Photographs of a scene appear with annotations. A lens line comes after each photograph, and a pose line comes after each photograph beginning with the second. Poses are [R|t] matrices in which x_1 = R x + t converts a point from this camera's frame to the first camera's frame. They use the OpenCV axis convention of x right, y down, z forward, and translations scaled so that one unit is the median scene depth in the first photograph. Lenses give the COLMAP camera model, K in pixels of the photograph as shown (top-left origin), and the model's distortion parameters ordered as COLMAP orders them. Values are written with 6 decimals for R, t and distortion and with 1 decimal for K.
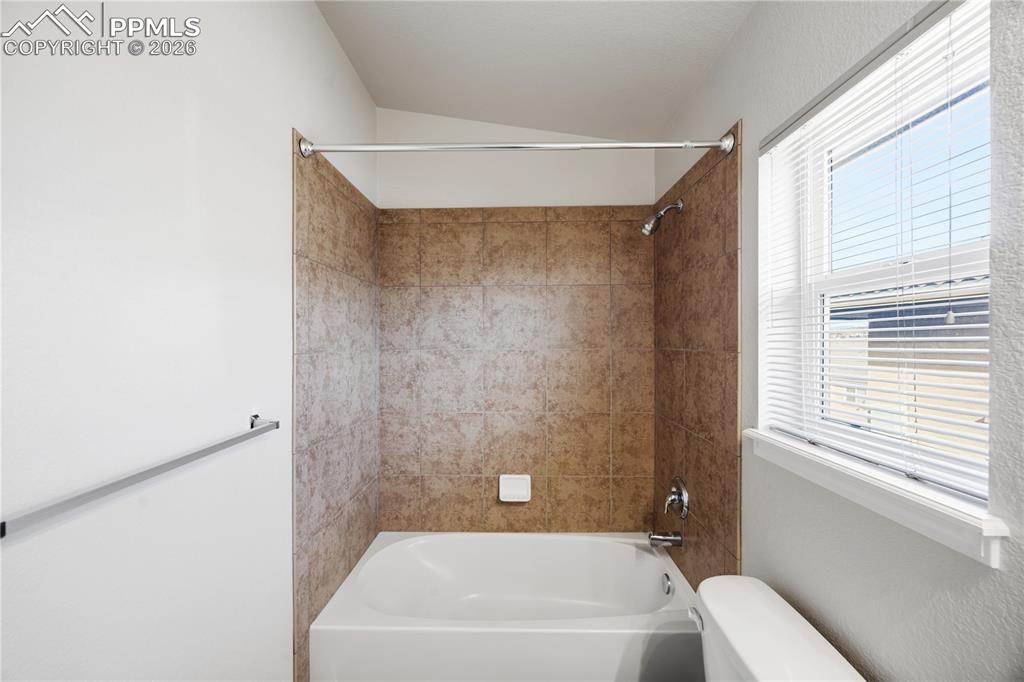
lens RADIAL K [[393.0, 0, 503.1], [0, 393.0, 343.2], [0, 0, 1]] dist [-0.002596, 0.000032]
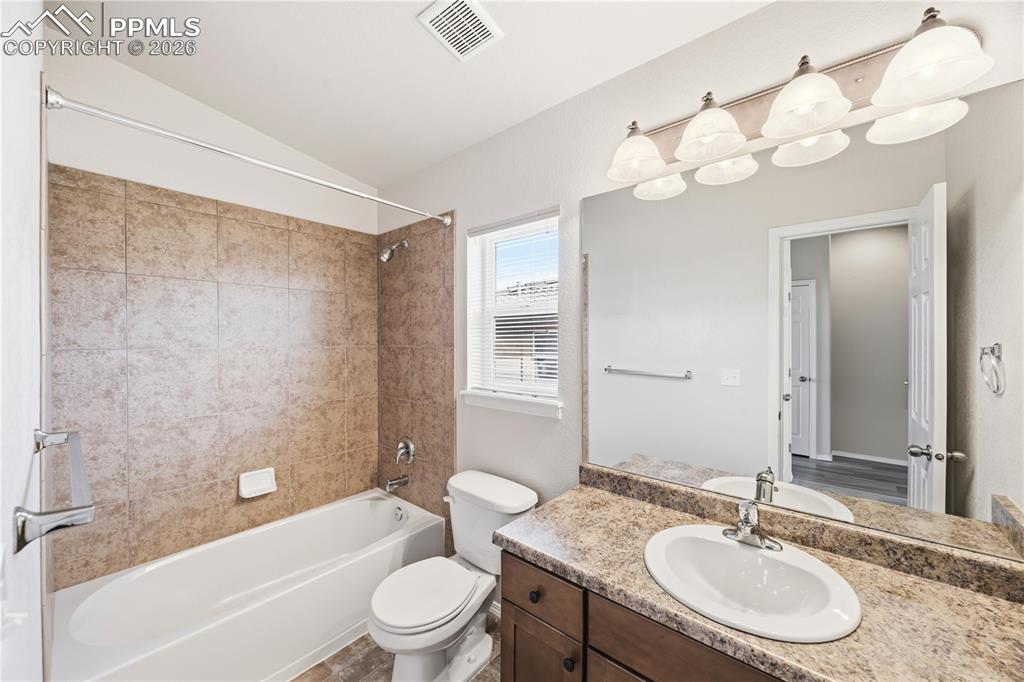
lens RADIAL K [[393.0, 0, 503.1], [0, 393.0, 343.2], [0, 0, 1]] dist [-0.002596, 0.000032]
pose [[0.636070, -0.003078, 0.771625, -0.350057], [0.002514, 0.999995, 0.001917, 0.003016], [-0.771627, 0.000720, 0.636074, -0.146019]]
